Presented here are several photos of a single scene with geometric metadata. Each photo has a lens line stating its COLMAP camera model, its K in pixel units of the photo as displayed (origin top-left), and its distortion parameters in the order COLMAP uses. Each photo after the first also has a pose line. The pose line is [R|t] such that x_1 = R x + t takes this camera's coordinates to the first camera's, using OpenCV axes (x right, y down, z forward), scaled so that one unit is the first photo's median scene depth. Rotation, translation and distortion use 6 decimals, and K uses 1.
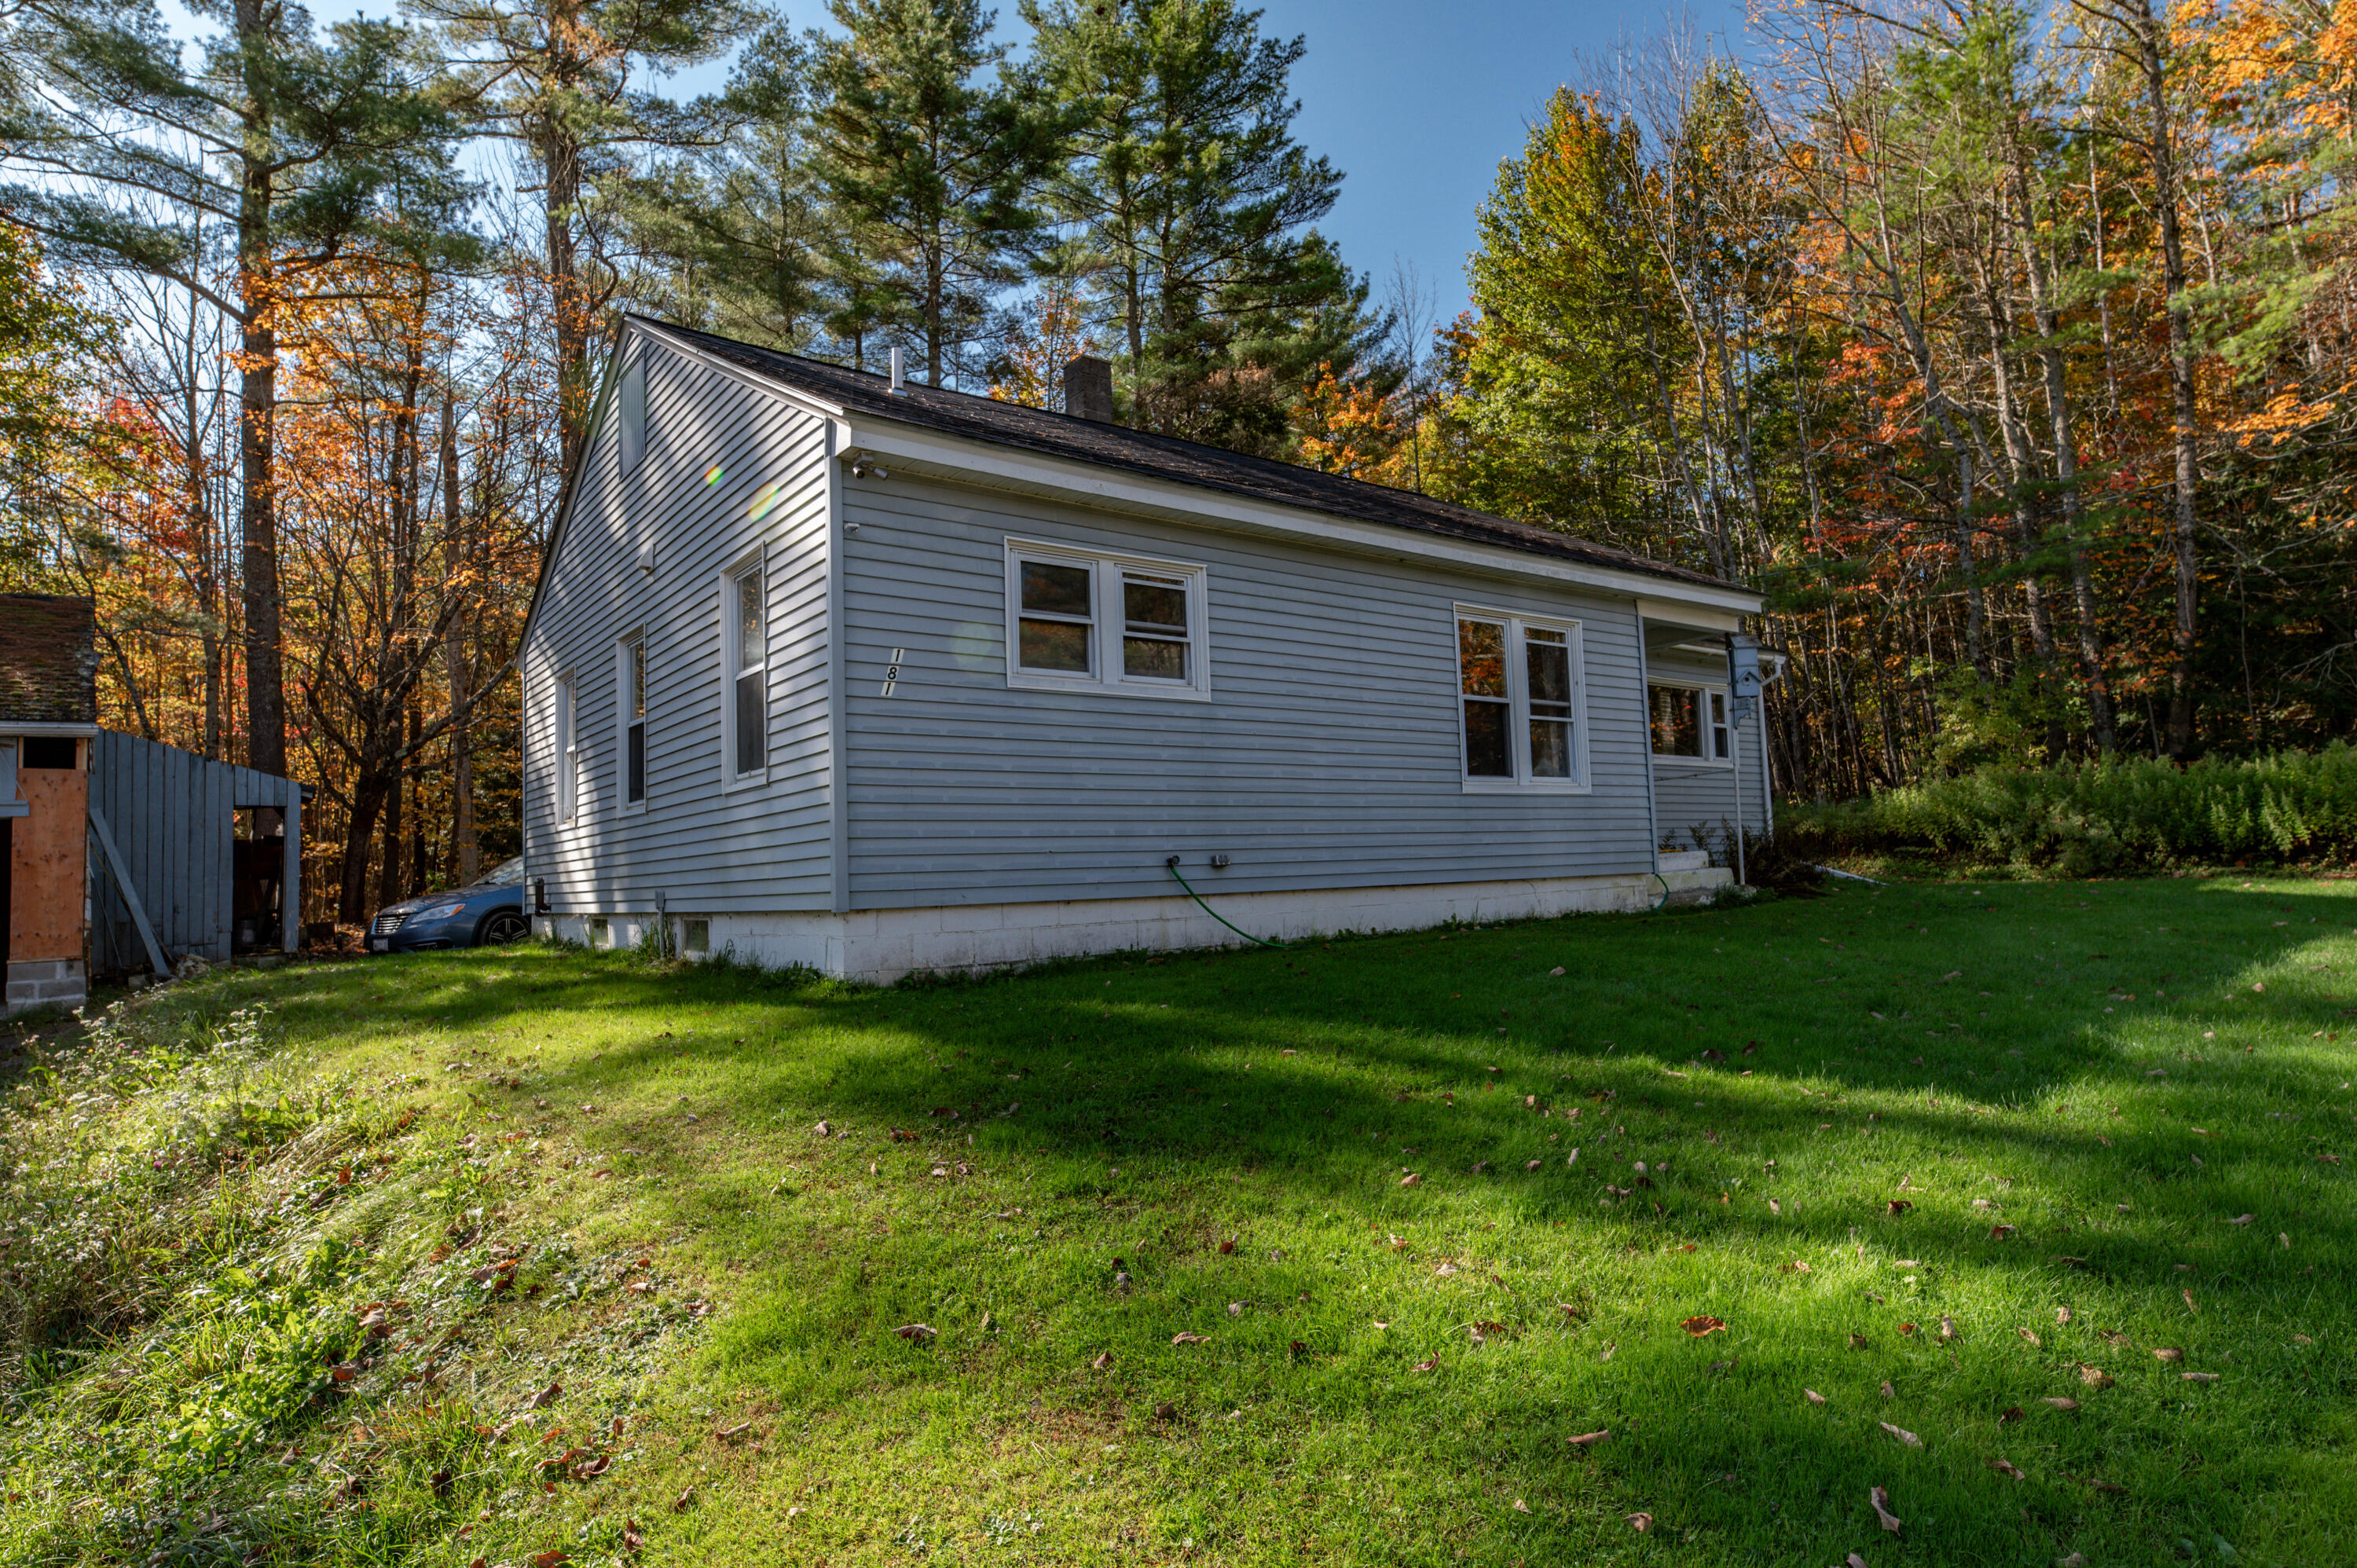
lens RADIAL K [[1290.3, 0, 1178.5], [0, 1290.3, 784.0], [0, 0, 1]] dist [-0.000684, 0.001330]
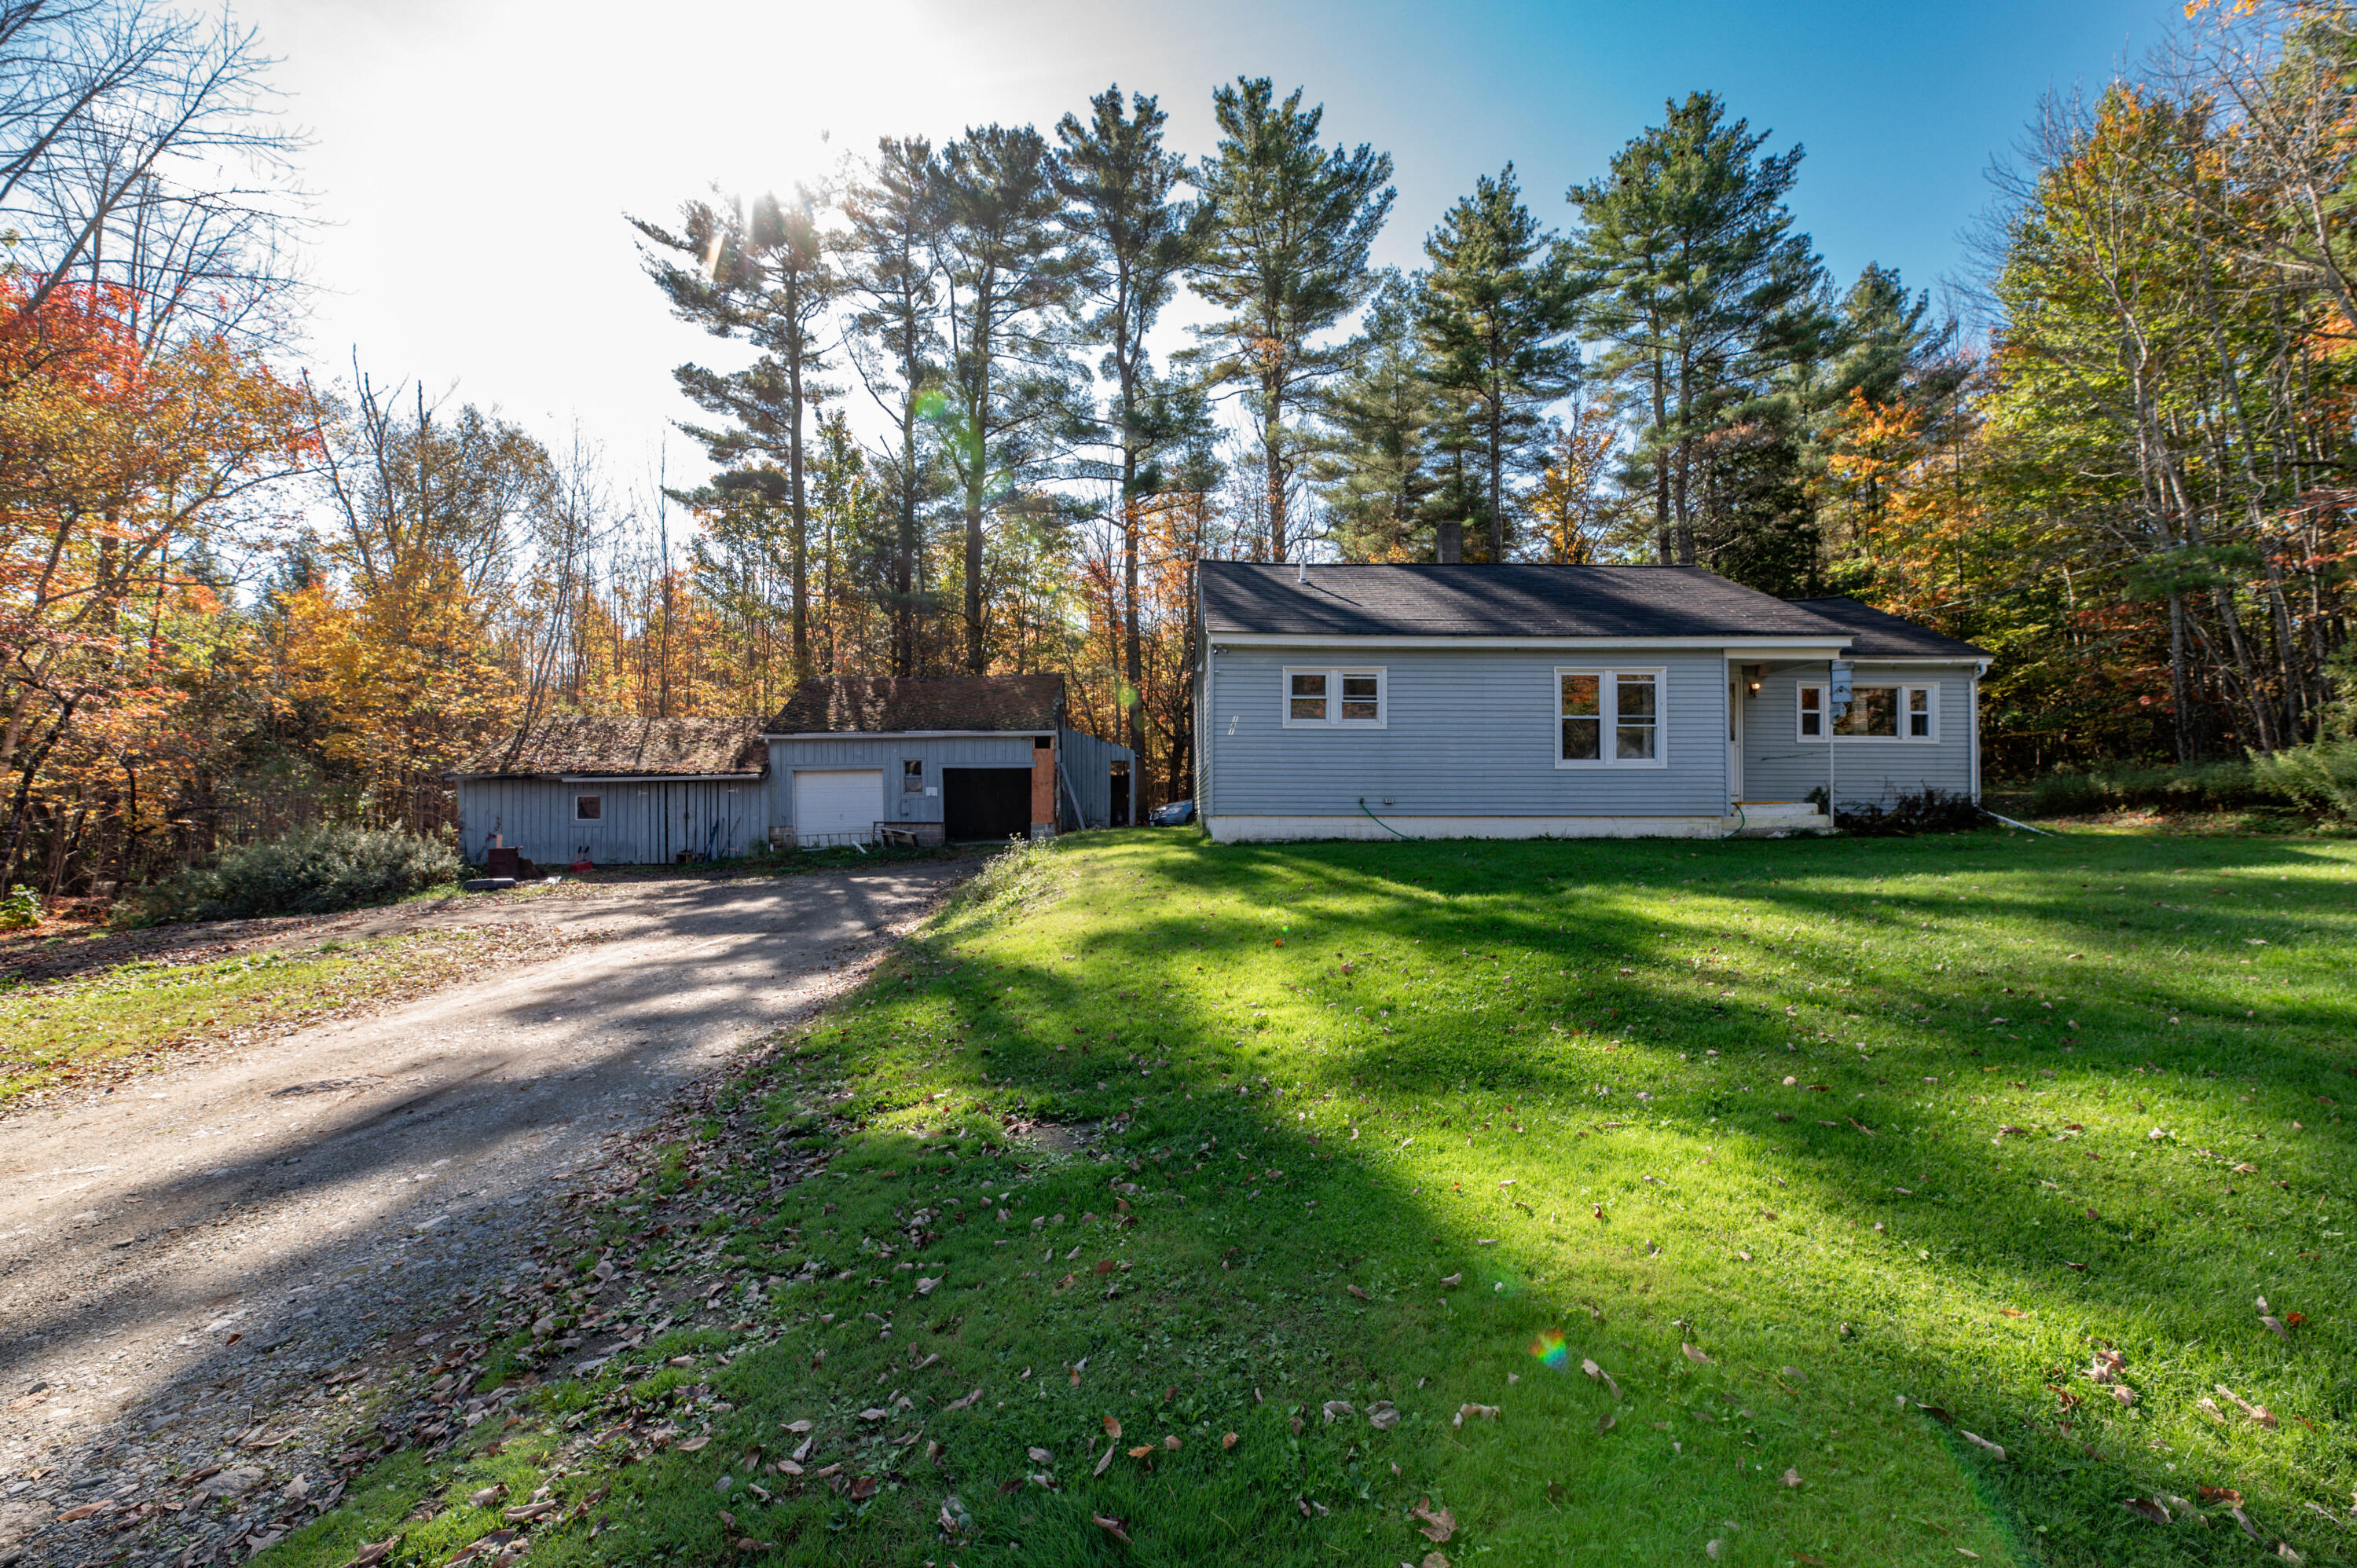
lens RADIAL K [[940.8, 0, 1178.5], [0, 940.8, 784.0], [0, 0, 1]] dist [0.000453, 0.000016]
pose [[0.800428, 0.023222, -0.598979, 0.380634], [0.012086, 0.998421, 0.054858, -0.033564], [0.599307, -0.051149, 0.798883, -0.274581]]
